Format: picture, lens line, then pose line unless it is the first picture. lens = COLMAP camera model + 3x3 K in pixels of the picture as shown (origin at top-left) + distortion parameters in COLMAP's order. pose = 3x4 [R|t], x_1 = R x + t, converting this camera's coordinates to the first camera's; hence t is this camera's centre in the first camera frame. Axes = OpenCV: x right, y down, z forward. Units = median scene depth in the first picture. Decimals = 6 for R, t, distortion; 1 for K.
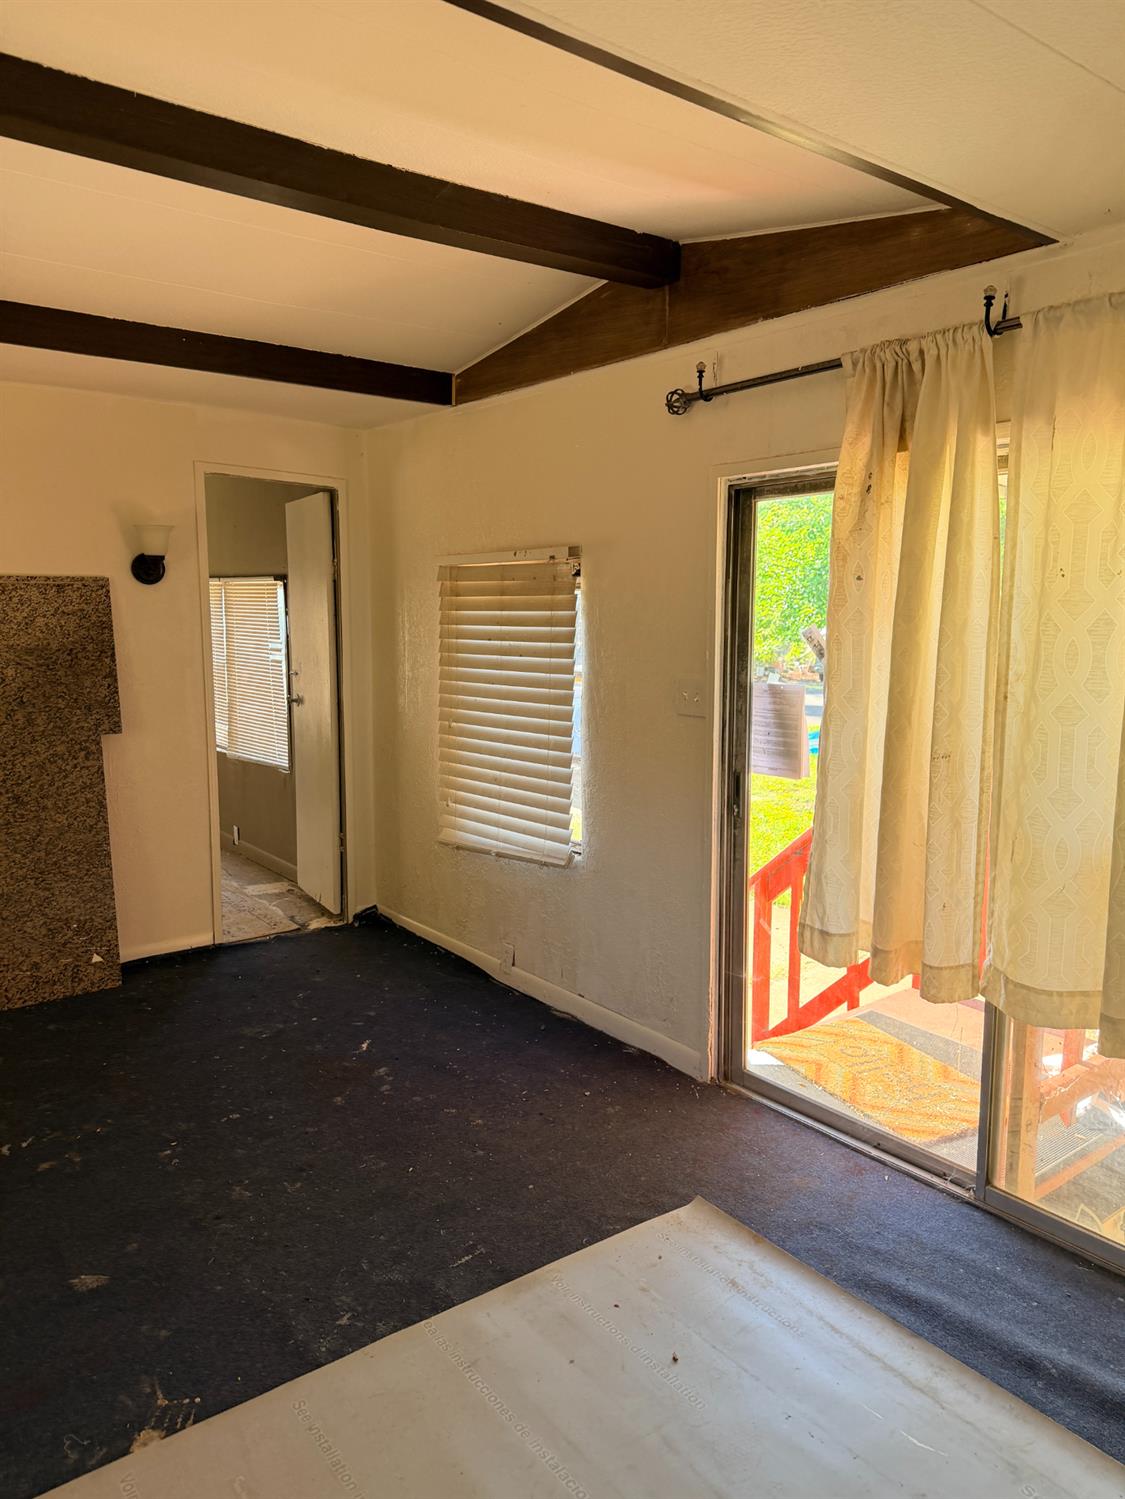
lens RADIAL K [[1040.0, 0, 571.2], [0, 1040.0, 725.7], [0, 0, 1]] dist [0.098378, -0.169306]
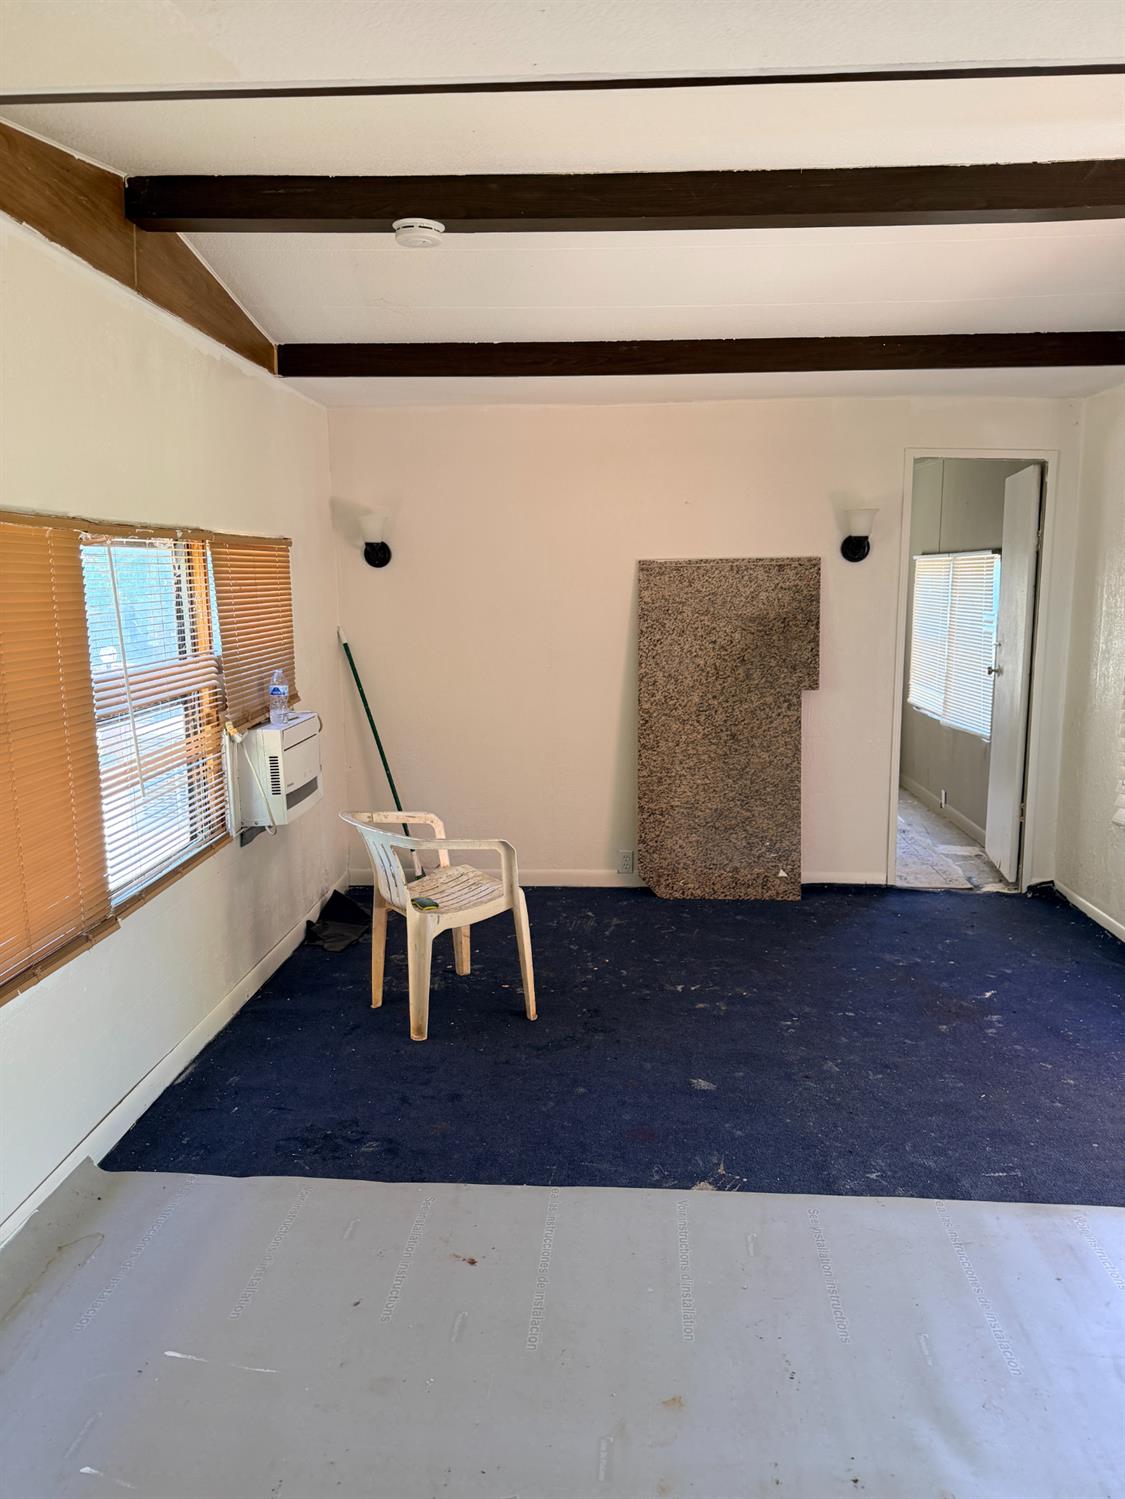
lens RADIAL K [[1040.0, 0, 571.2], [0, 1040.0, 725.7], [0, 0, 1]] dist [0.098378, -0.169306]
pose [[0.752394, 0.078683, -0.653997, 0.133402], [-0.064879, 0.996865, 0.045293, 0.011984], [0.655510, 0.008352, 0.755140, -0.065034]]
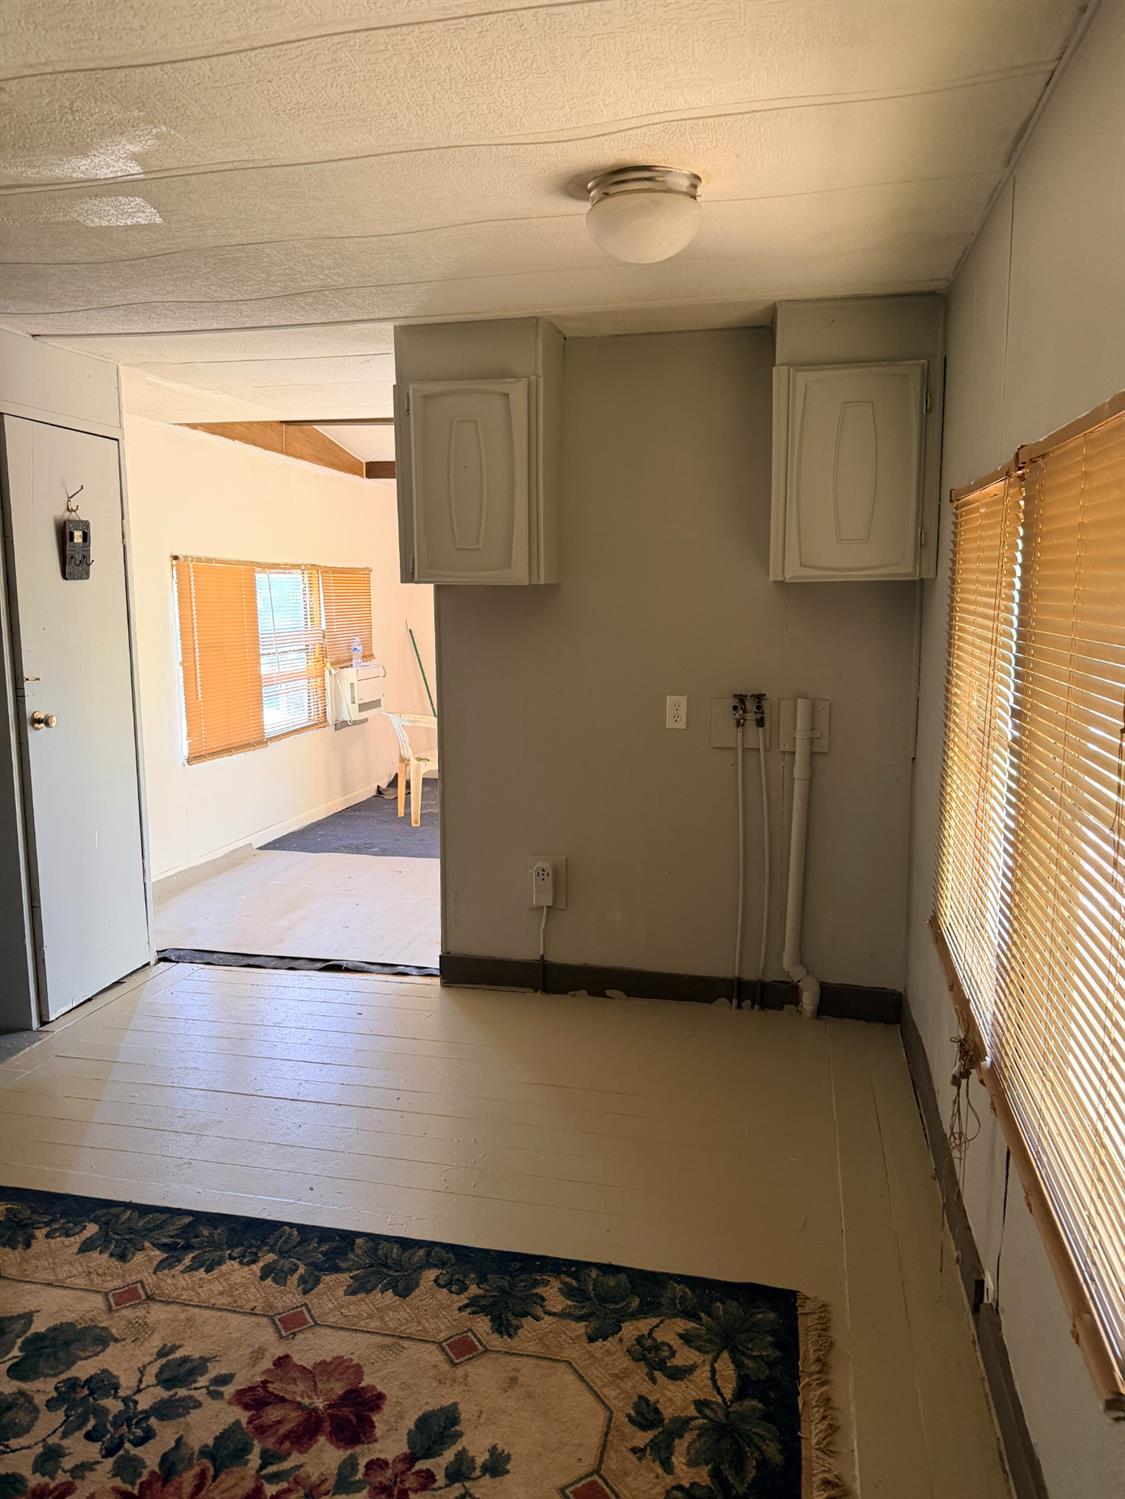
lens RADIAL K [[1040.0, 0, 571.2], [0, 1040.0, 725.7], [0, 0, 1]] dist [0.098378, -0.169306]
pose [[0.634090, 0.081634, -0.768938, 0.848563], [-0.080328, 0.995986, 0.039497, 0.065088], [0.769076, 0.036723, 0.638102, -0.343363]]
